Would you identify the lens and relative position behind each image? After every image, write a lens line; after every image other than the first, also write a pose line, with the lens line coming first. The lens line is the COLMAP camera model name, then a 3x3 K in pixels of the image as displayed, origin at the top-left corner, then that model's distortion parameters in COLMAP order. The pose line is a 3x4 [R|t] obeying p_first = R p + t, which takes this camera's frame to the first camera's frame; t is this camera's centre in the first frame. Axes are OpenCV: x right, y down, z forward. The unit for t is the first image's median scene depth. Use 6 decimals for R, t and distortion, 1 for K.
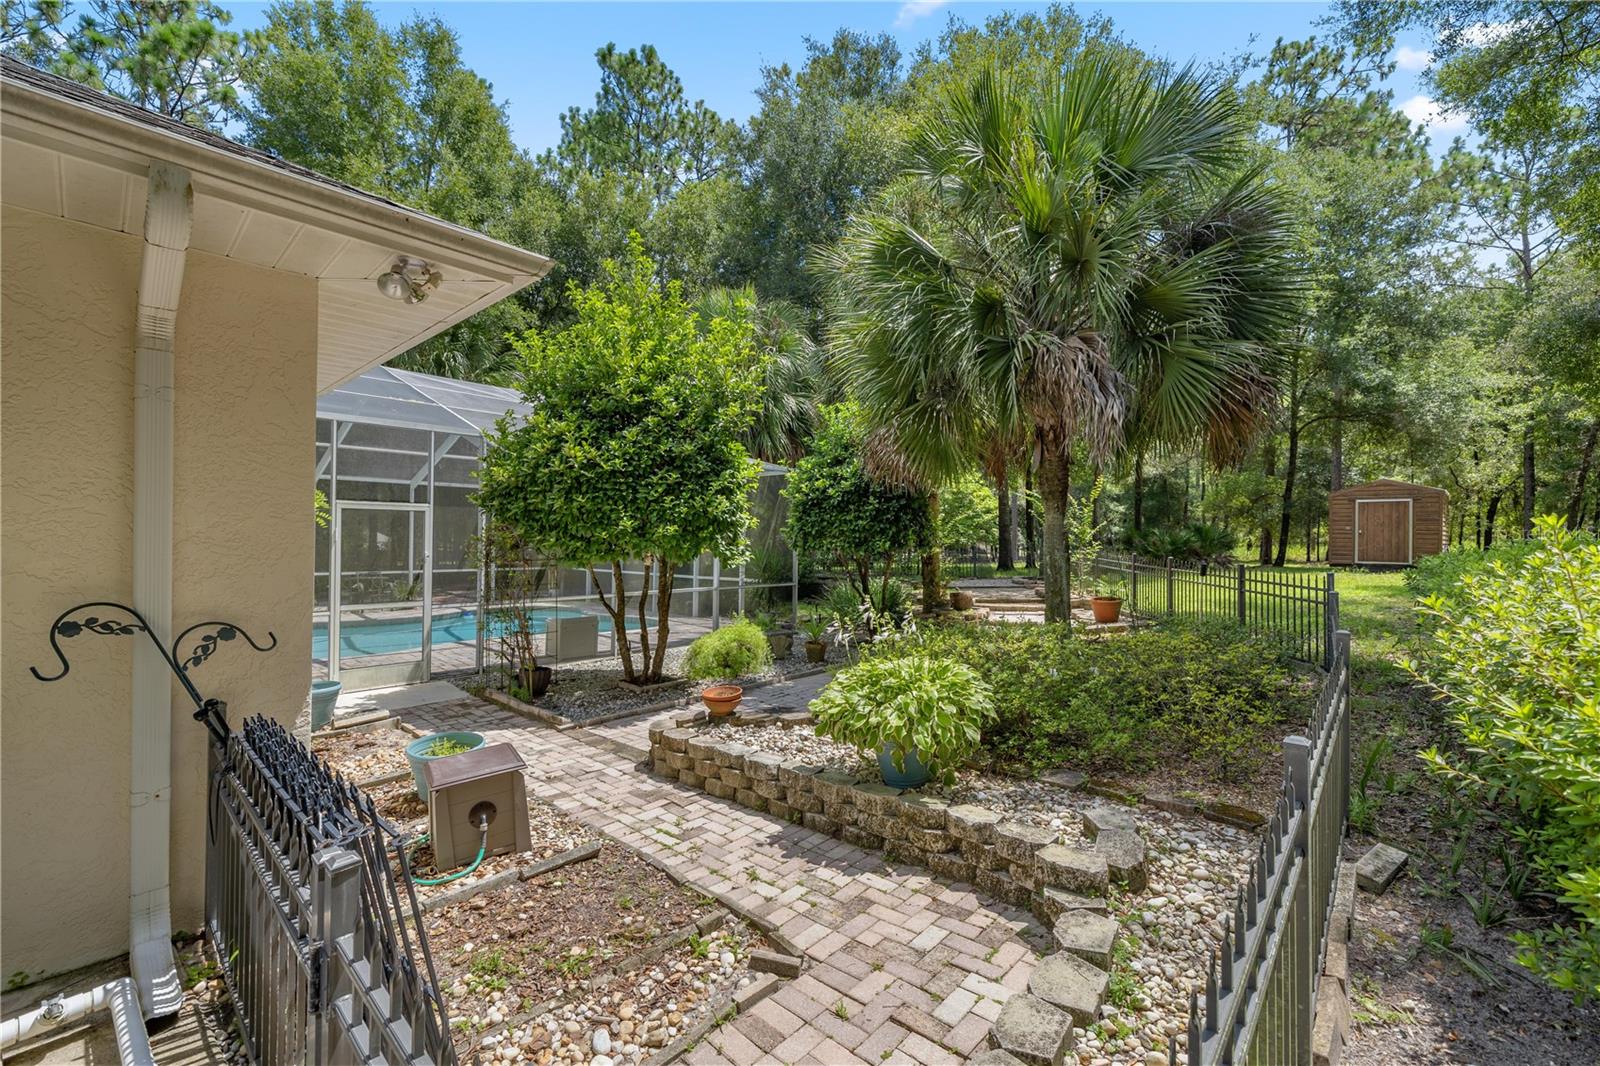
lens RADIAL K [[701.4, 0, 800.0], [0, 701.4, 533.0], [0, 0, 1]] dist [-0.000844, -0.000055]
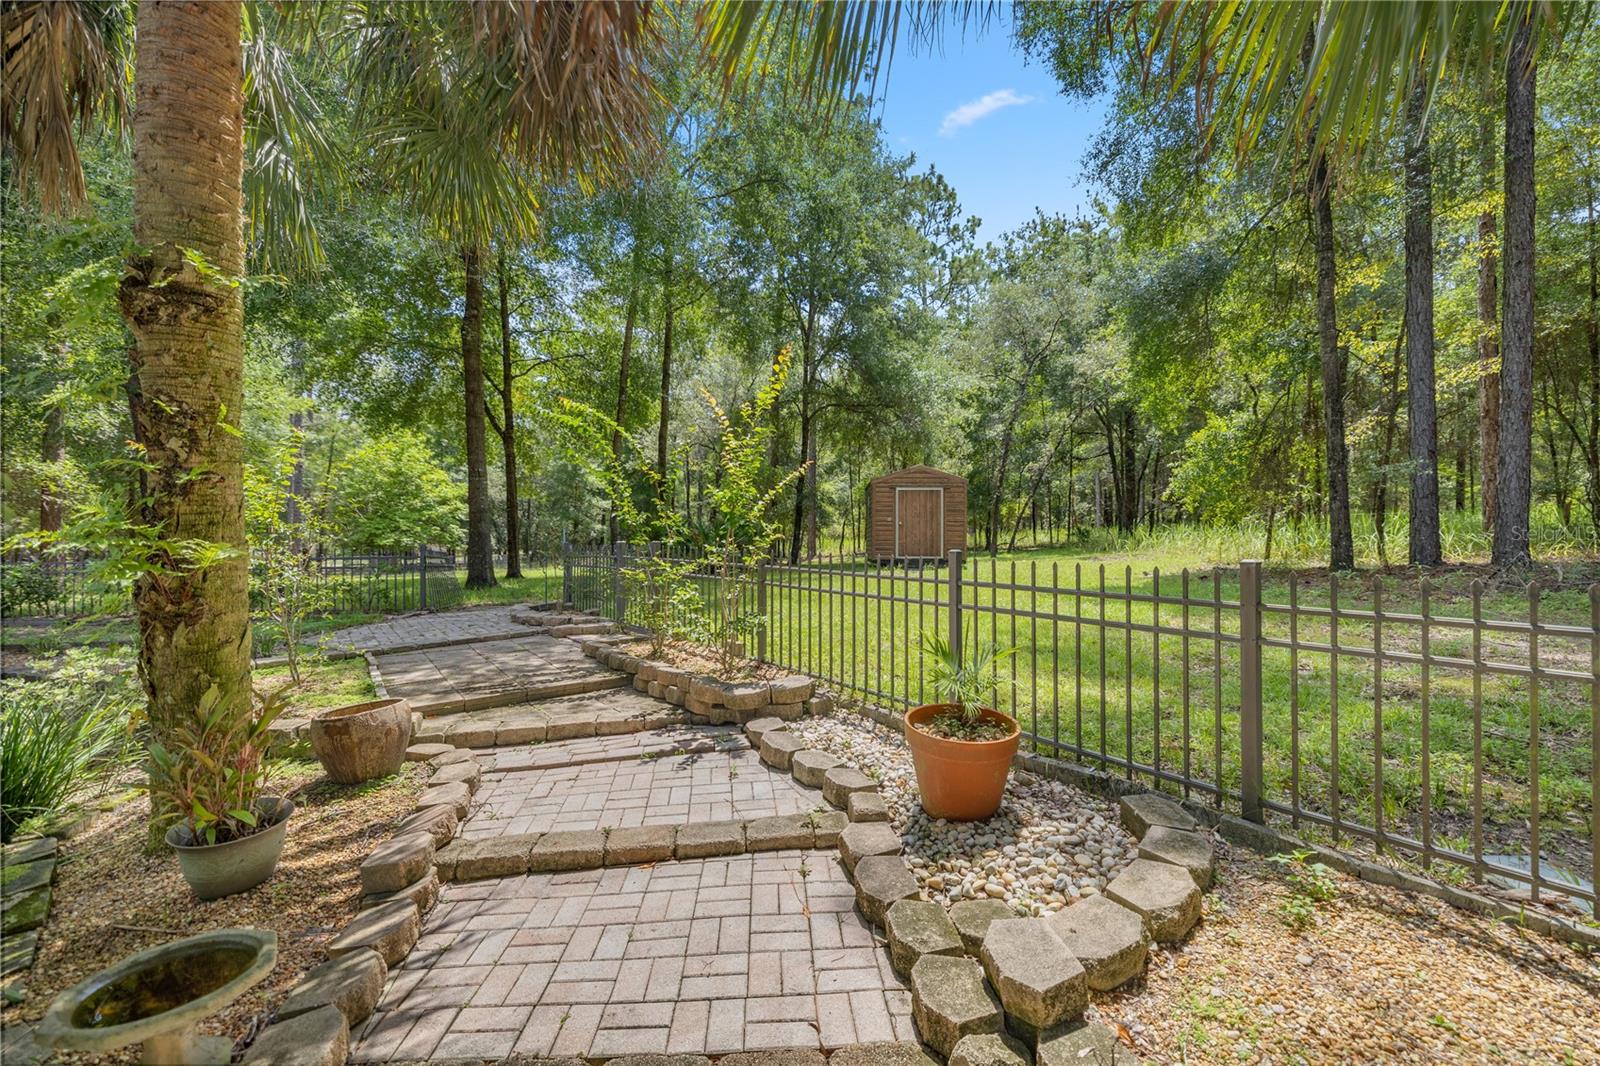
lens RADIAL K [[701.4, 0, 800.0], [0, 701.4, 533.0], [0, 0, 1]] dist [-0.000844, -0.000055]
pose [[0.740492, 0.010460, 0.671984, 0.047598], [-0.007461, 0.999945, -0.007343, 0.005174], [-0.672024, 0.000423, 0.740529, 0.192706]]
